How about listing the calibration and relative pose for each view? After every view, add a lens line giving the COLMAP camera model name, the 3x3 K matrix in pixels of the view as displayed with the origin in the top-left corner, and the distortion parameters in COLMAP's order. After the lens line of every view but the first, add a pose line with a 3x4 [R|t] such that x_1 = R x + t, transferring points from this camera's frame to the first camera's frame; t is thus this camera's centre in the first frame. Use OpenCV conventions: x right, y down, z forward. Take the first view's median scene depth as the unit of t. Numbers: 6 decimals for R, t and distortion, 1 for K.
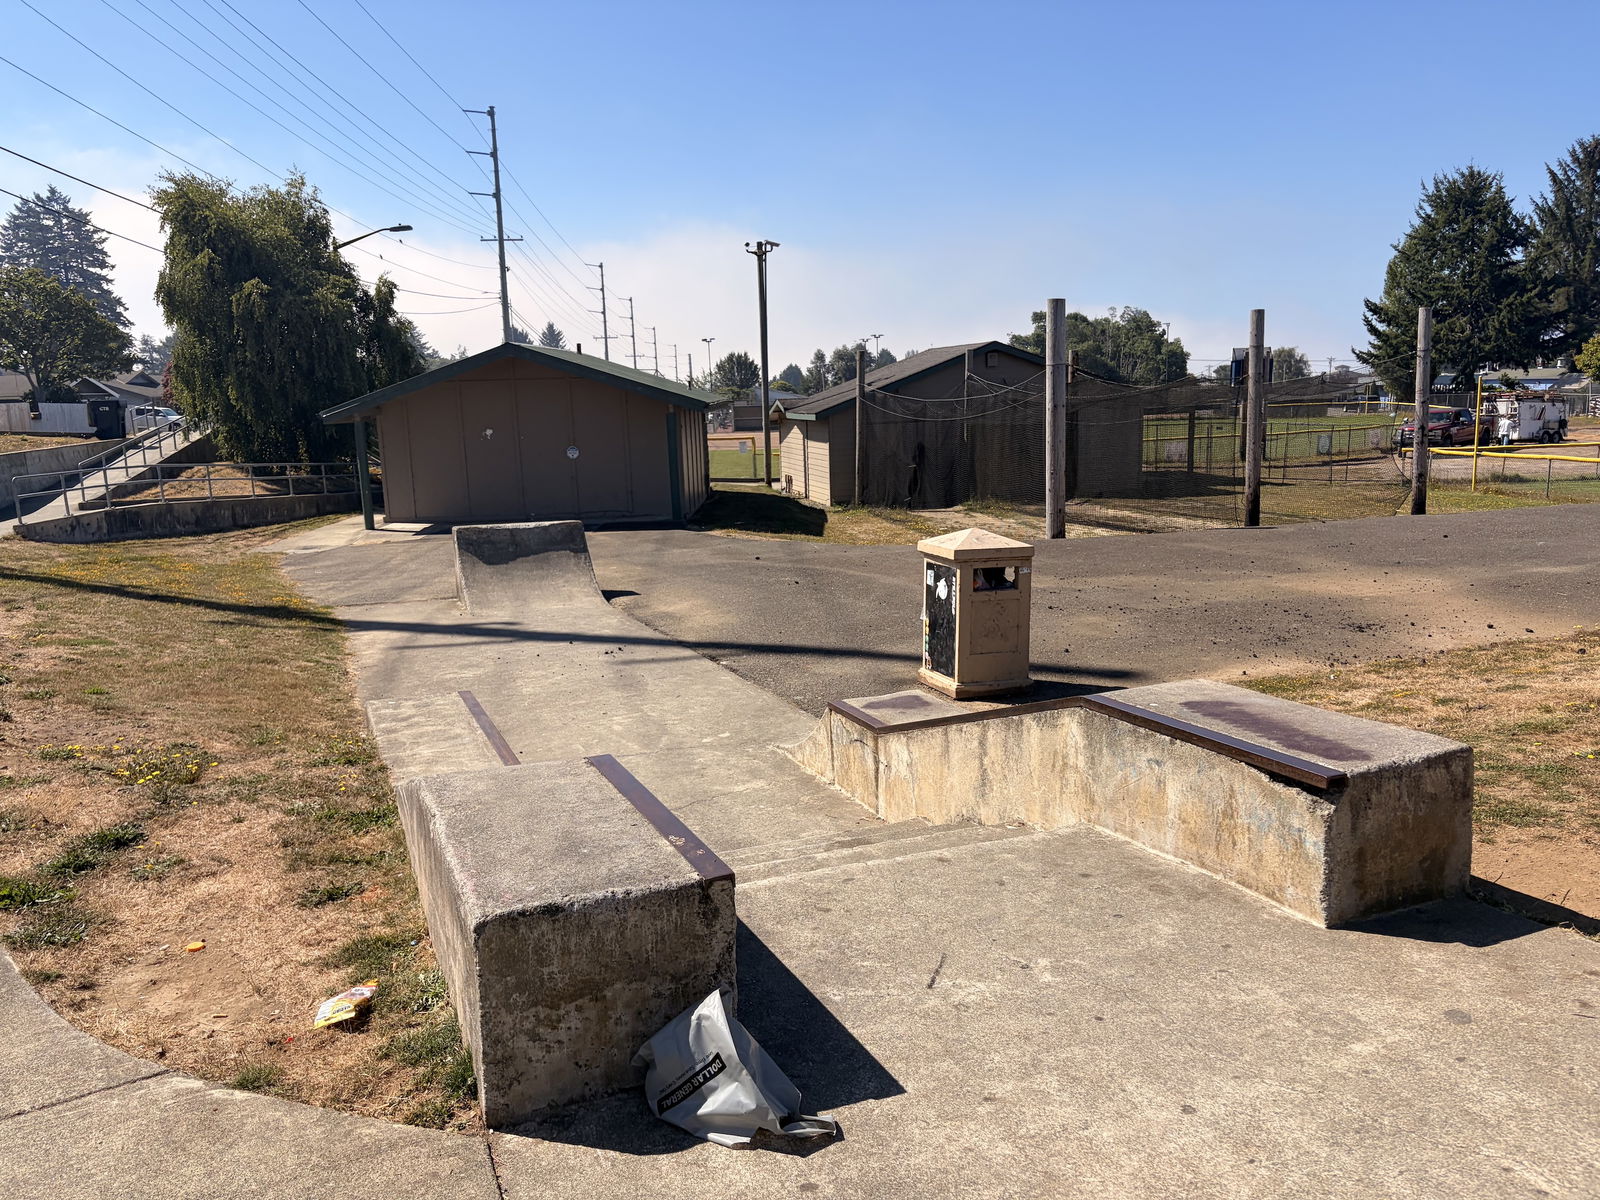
lens RADIAL K [[1201.1, 0, 788.3], [0, 1201.1, 599.1], [0, 0, 1]] dist [0.053402, -0.058644]
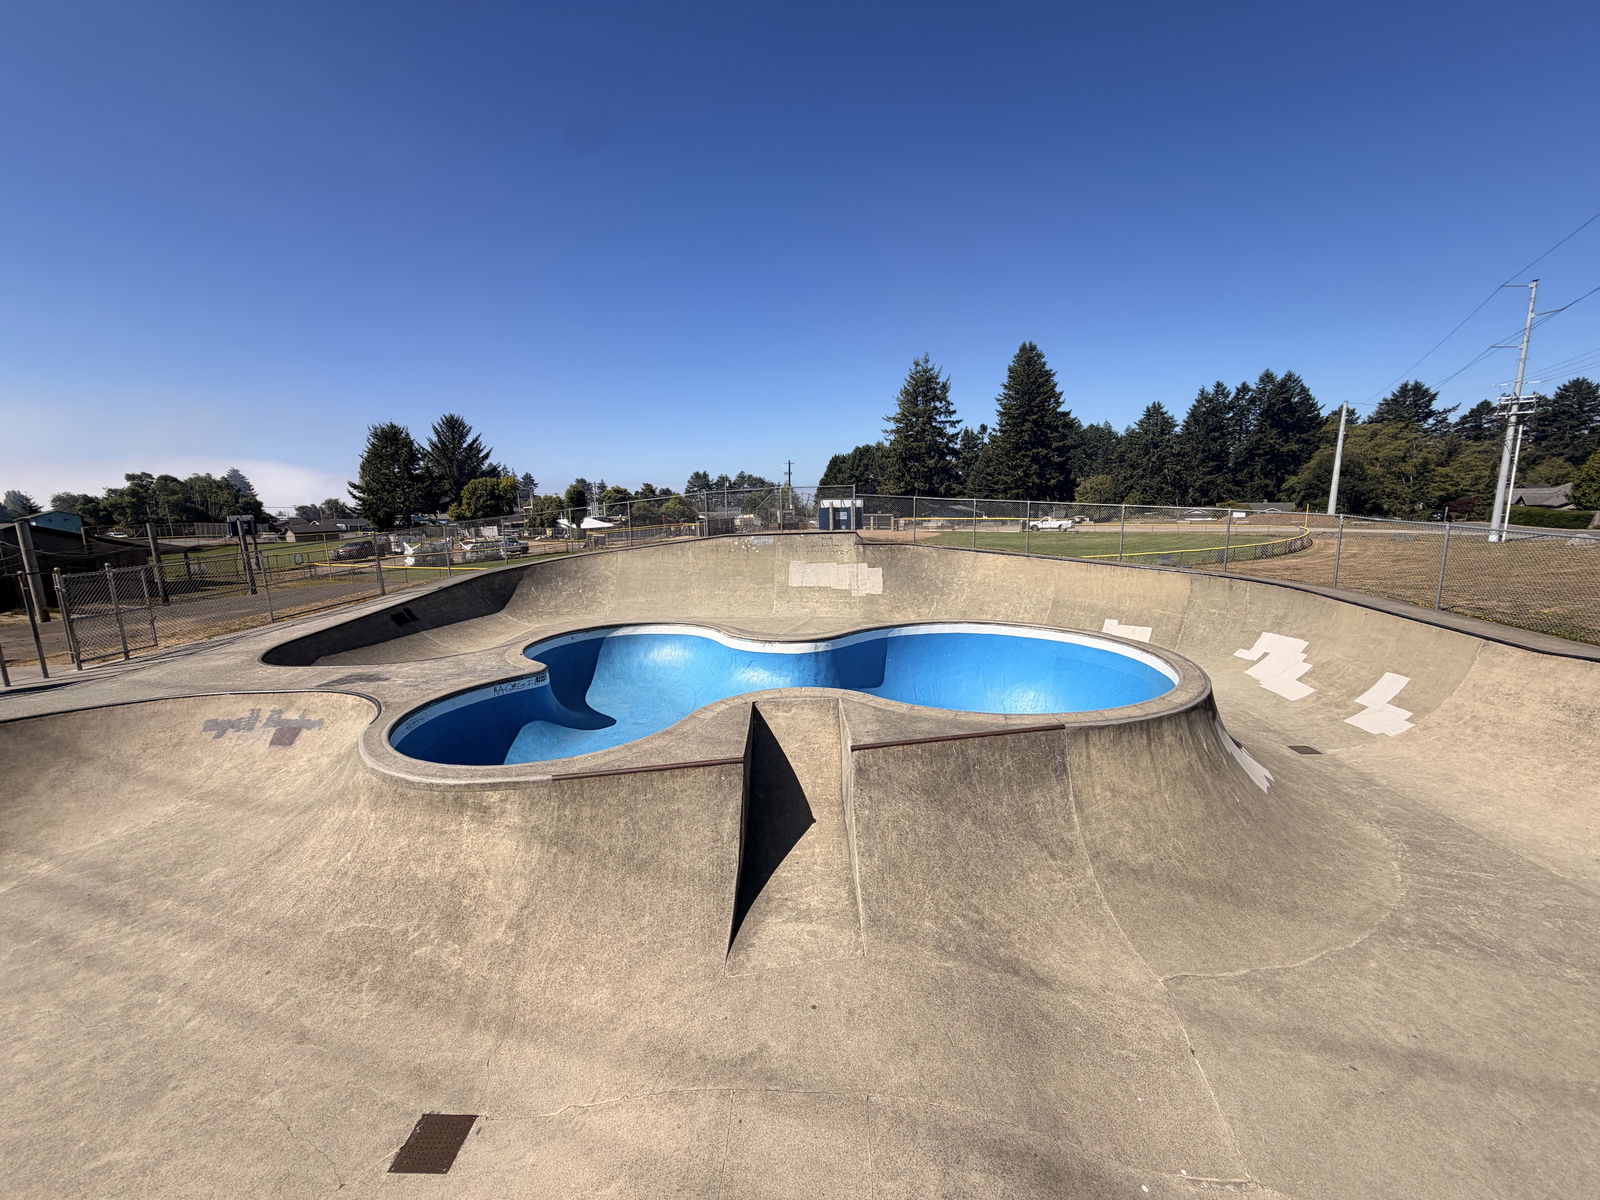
lens RADIAL K [[632.7, 0, 798.1], [0, 632.7, 601.7], [0, 0, 1]] dist [-0.001824, 0.000385]
pose [[0.554473, -0.121007, 0.823357, 0.005072], [0.151022, 0.987576, 0.043440, 0.015270], [-0.818384, 0.100259, 0.565859, -0.174776]]
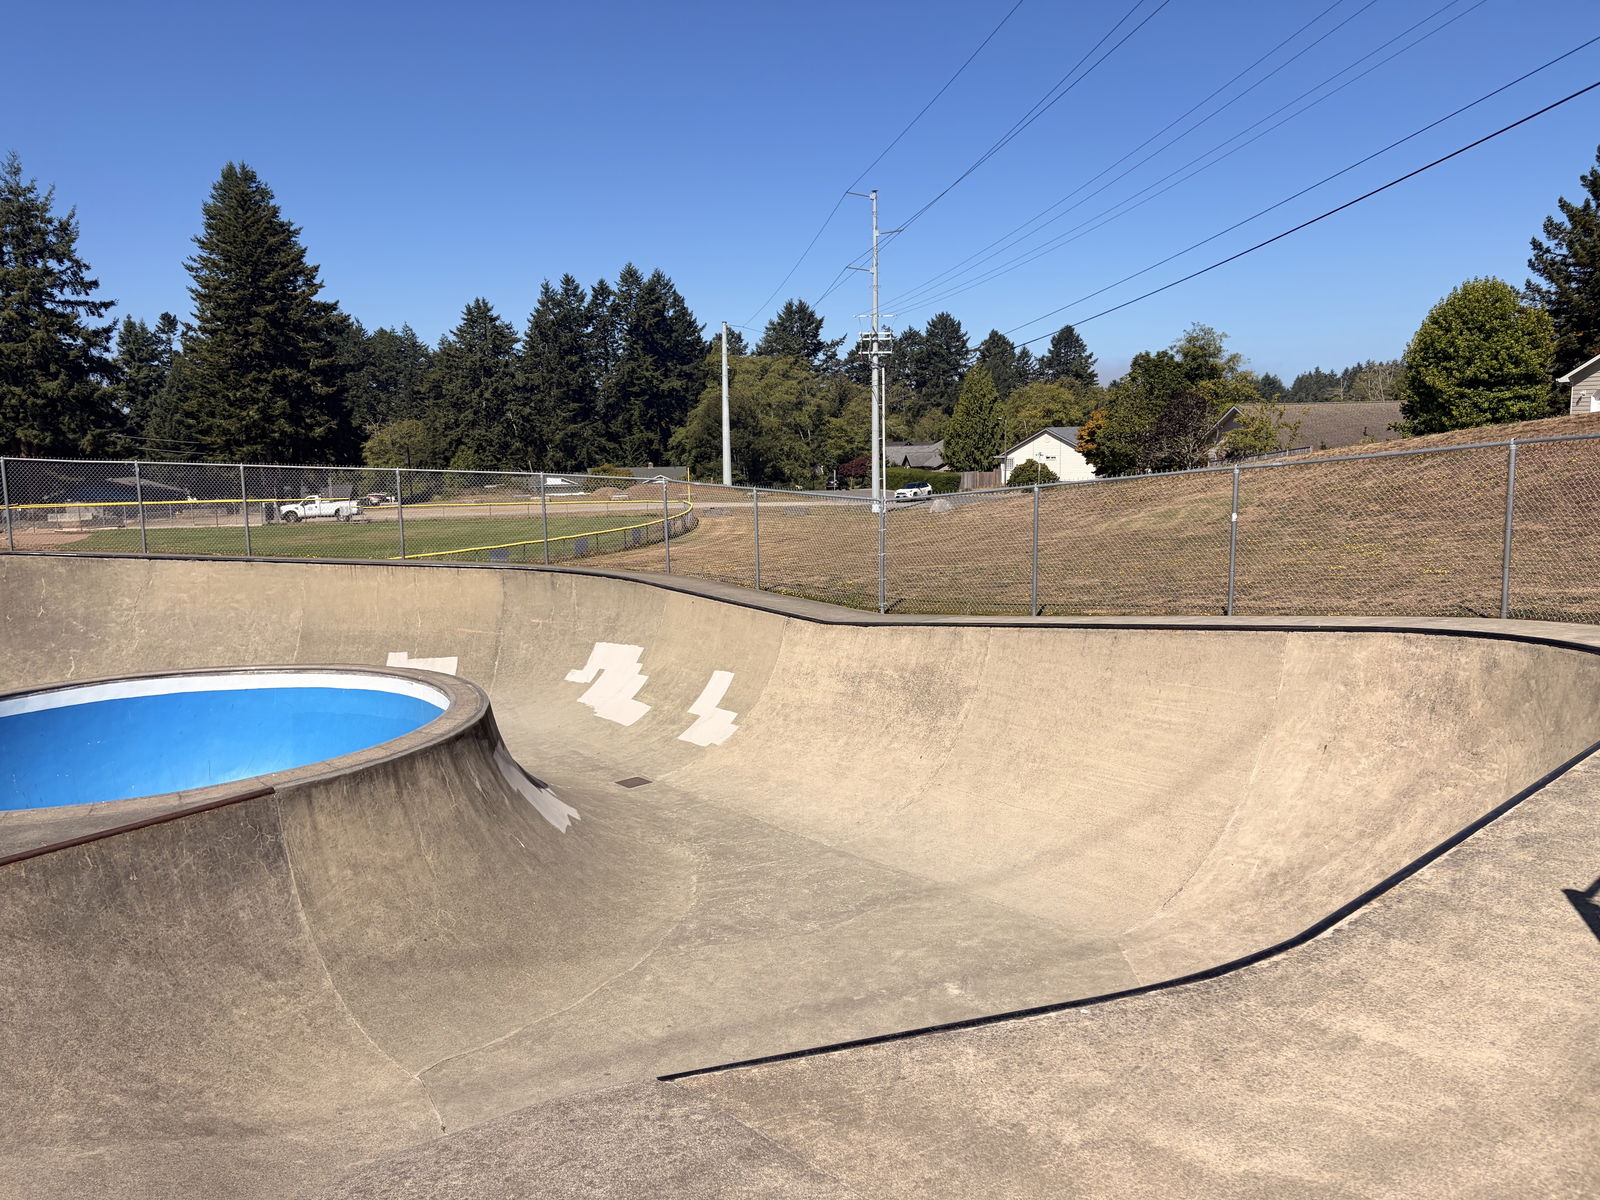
lens RADIAL K [[1201.1, 0, 791.1], [0, 1201.1, 610.0], [0, 0, 1]] dist [0.053402, -0.058644]
pose [[-0.150651, -0.108351, 0.982631, -0.017600], [0.197728, 0.970589, 0.137337, 0.018852], [-0.968611, 0.214983, -0.124796, -0.187941]]
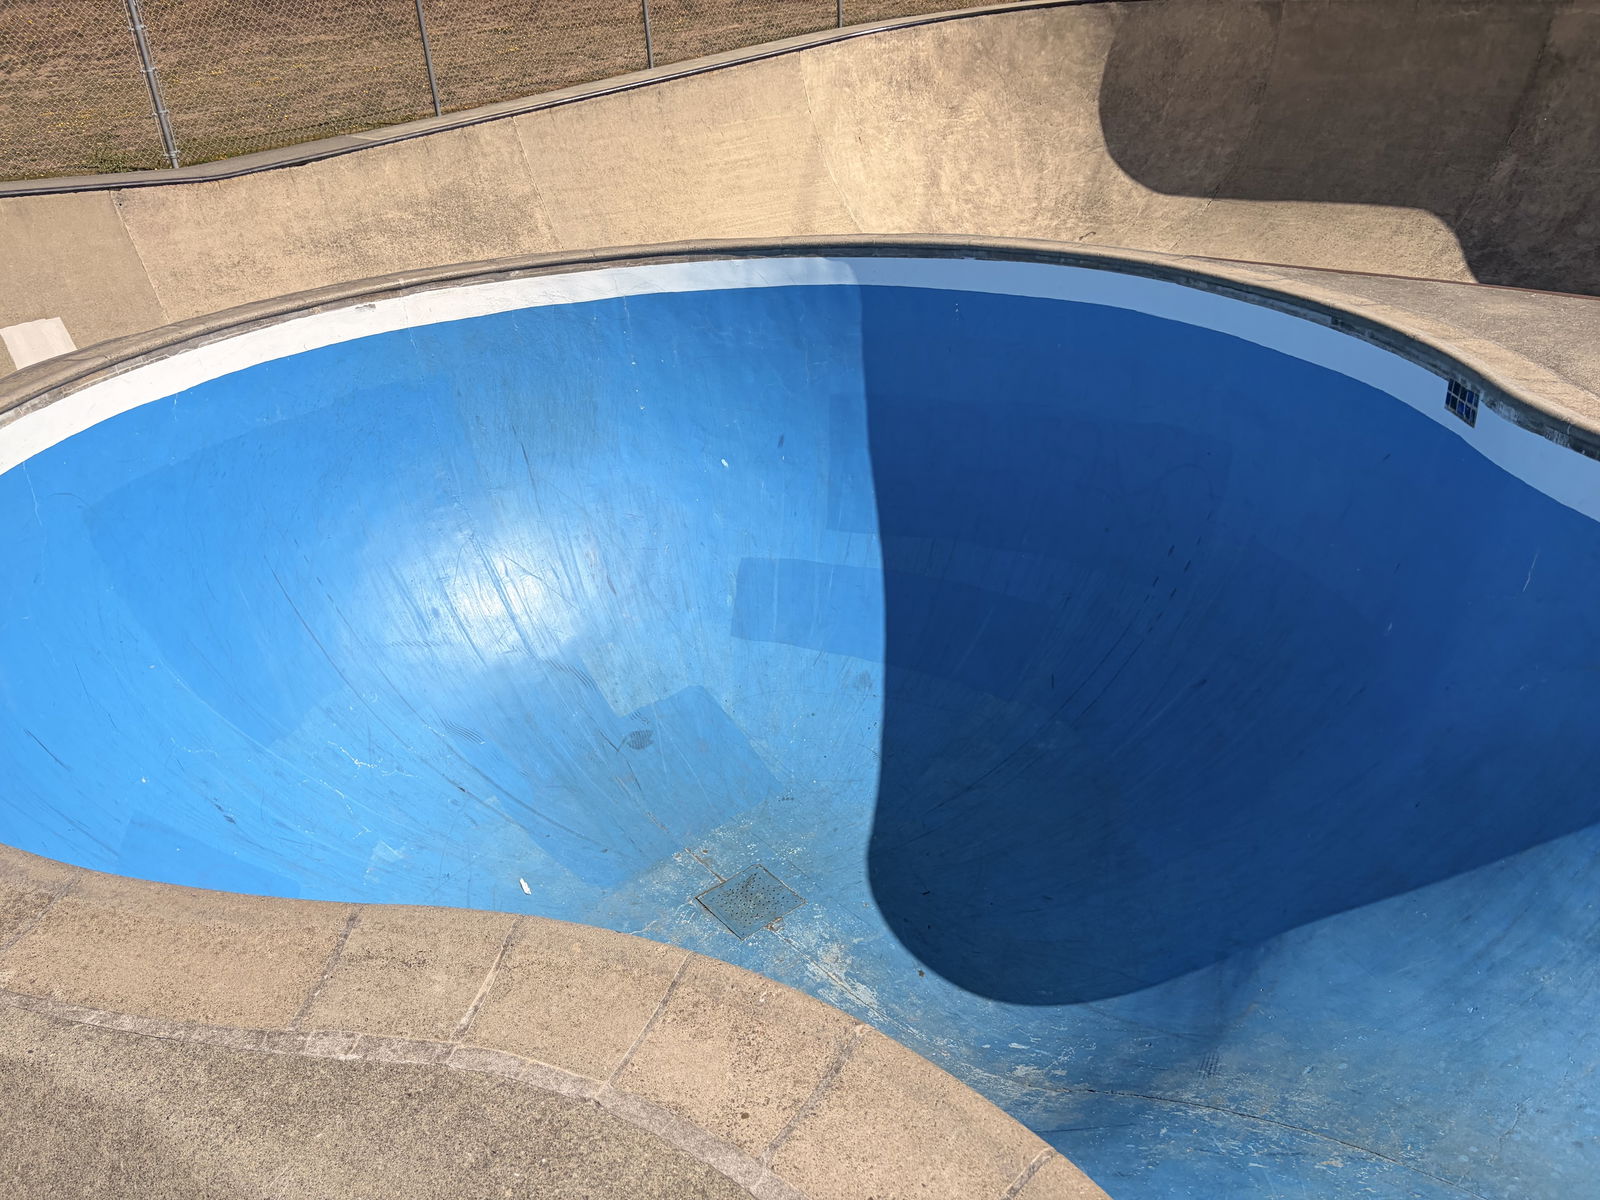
lens RADIAL K [[1201.1, 0, 785.2], [0, 1201.1, 600.4], [0, 0, 1]] dist [0.053402, -0.058644]
pose [[-0.994255, 0.104147, -0.024708, 0.108258], [0.067921, 0.792273, 0.606375, 0.011600], [0.082727, 0.601213, -0.794795, -0.095551]]
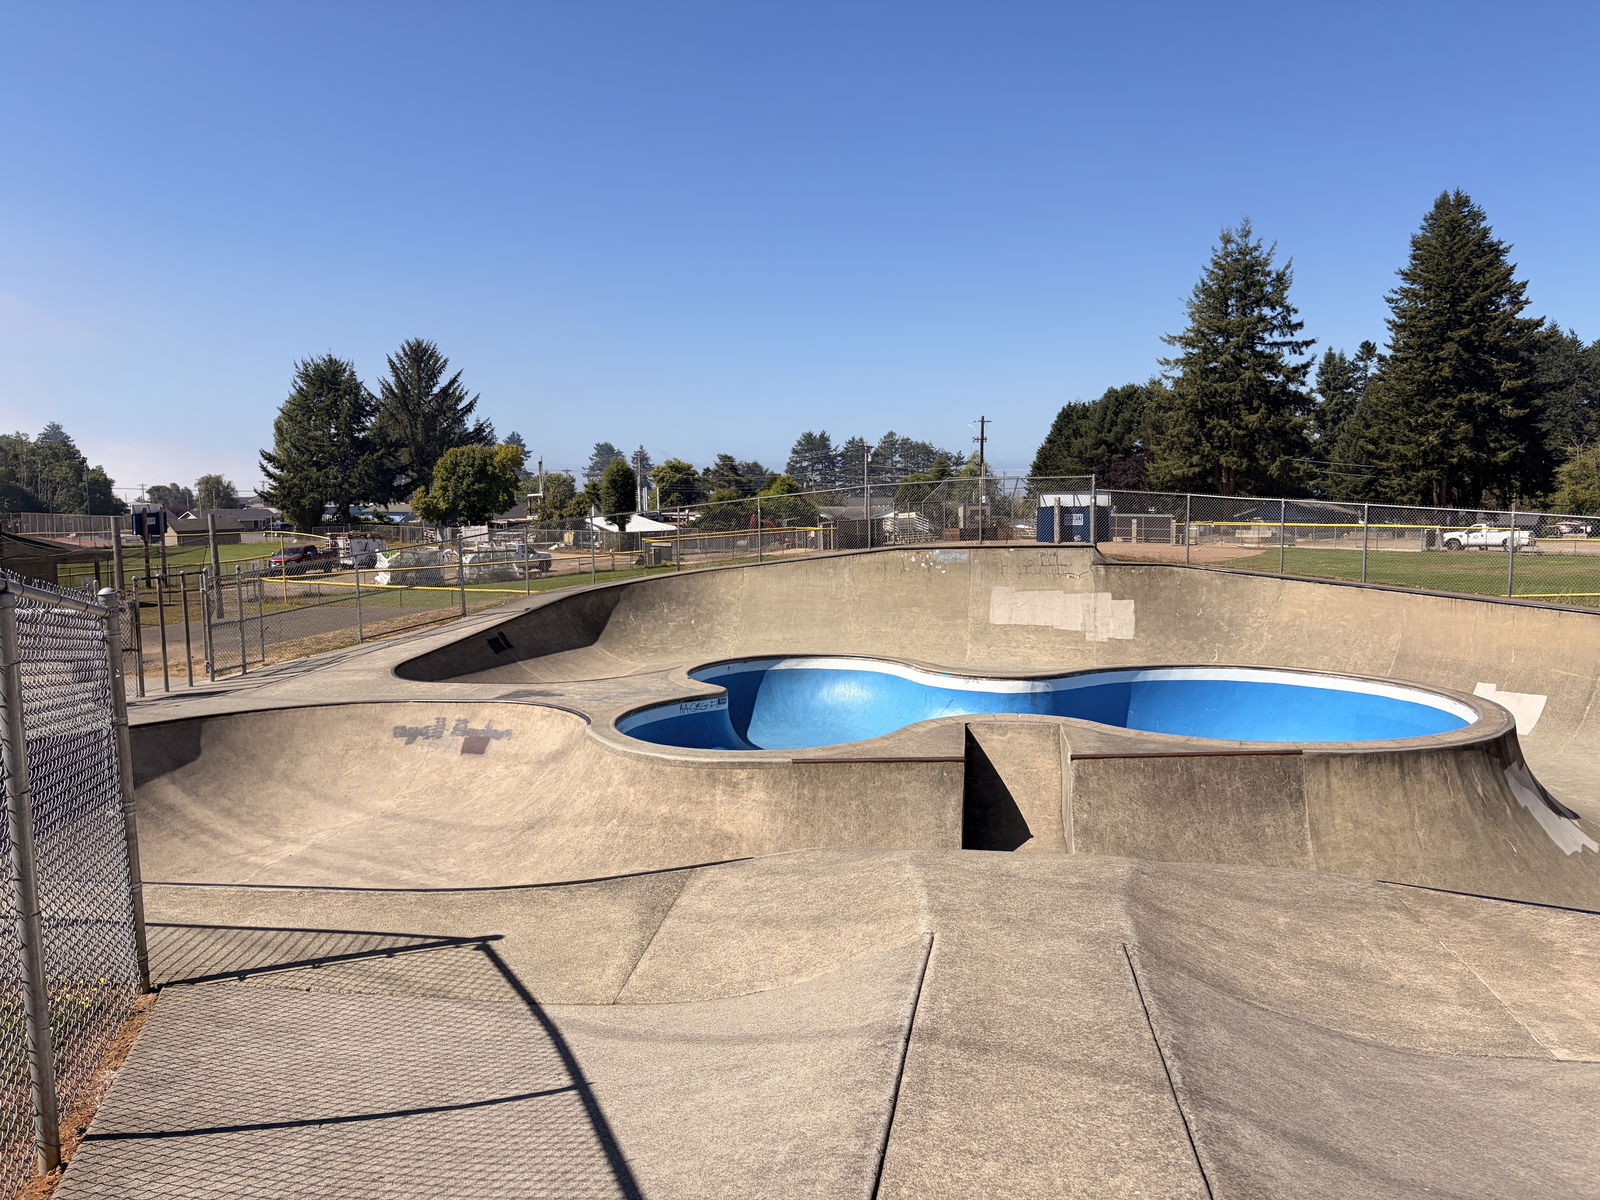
lens RADIAL K [[1201.1, 0, 788.1], [0, 1201.1, 589.1], [0, 0, 1]] dist [0.053402, -0.058644]
pose [[0.686250, -0.047456, 0.725816, -0.056294], [0.121044, 0.991406, -0.049624, 0.019432], [-0.717223, 0.121911, 0.686096, -0.211422]]
